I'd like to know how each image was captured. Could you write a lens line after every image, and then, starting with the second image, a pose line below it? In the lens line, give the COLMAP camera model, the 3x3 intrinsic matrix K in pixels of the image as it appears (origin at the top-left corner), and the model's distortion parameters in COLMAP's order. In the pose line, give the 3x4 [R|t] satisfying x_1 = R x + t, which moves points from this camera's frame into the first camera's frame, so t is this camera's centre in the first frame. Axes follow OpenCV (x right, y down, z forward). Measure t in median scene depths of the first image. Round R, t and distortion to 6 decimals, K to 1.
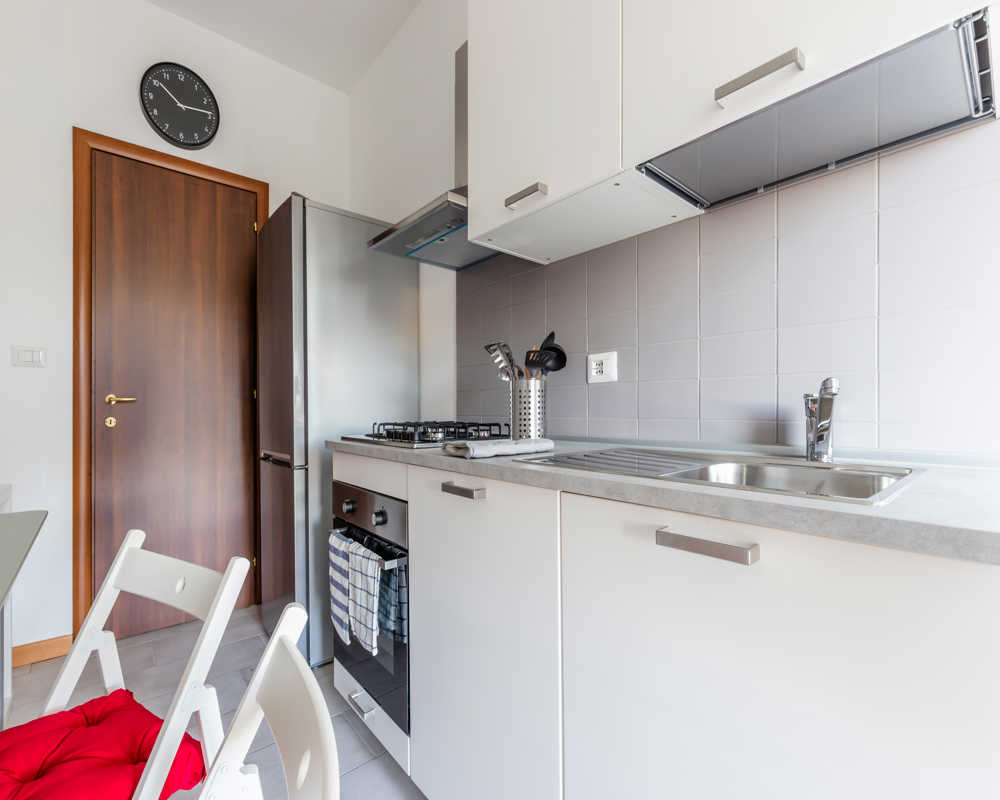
lens RADIAL K [[441.2, 0, 500.0], [0, 441.2, 400.0], [0, 0, 1]] dist [-0.001055, -0.000623]
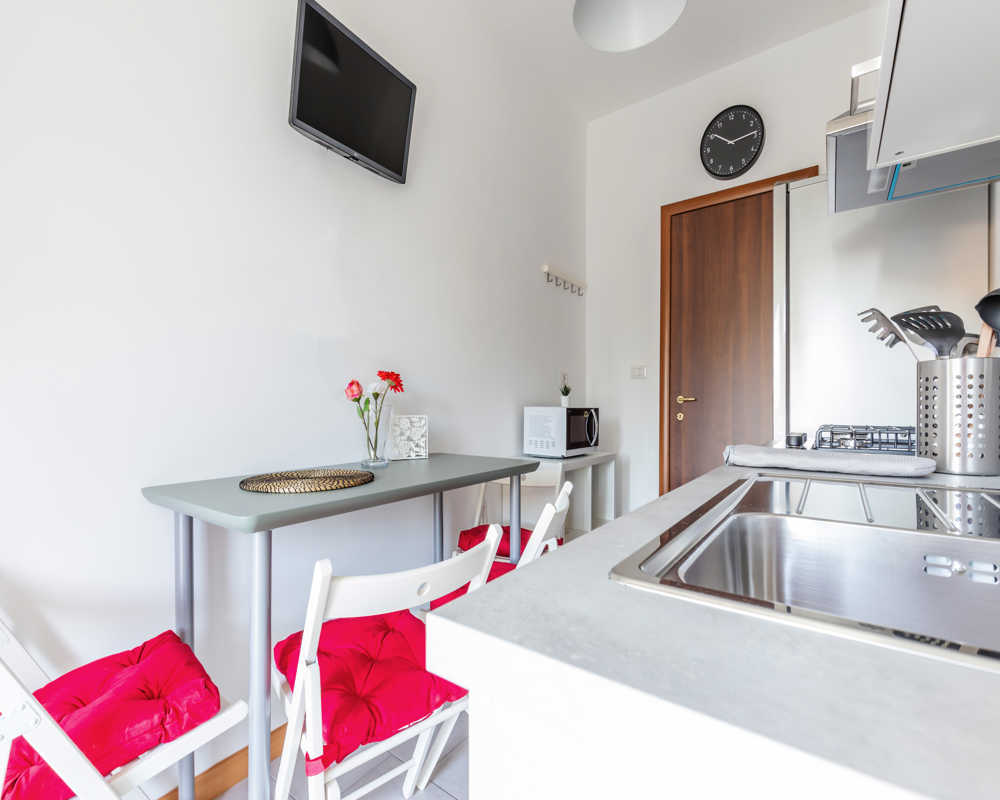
lens RADIAL K [[441.2, 0, 500.0], [0, 441.2, 400.0], [0, 0, 1]] dist [-0.001055, -0.000623]
pose [[0.249315, -0.010009, -0.968371, 0.257802], [0.015260, 0.999863, -0.006405, 0.000330], [0.968302, -0.013181, 0.249434, 0.138214]]
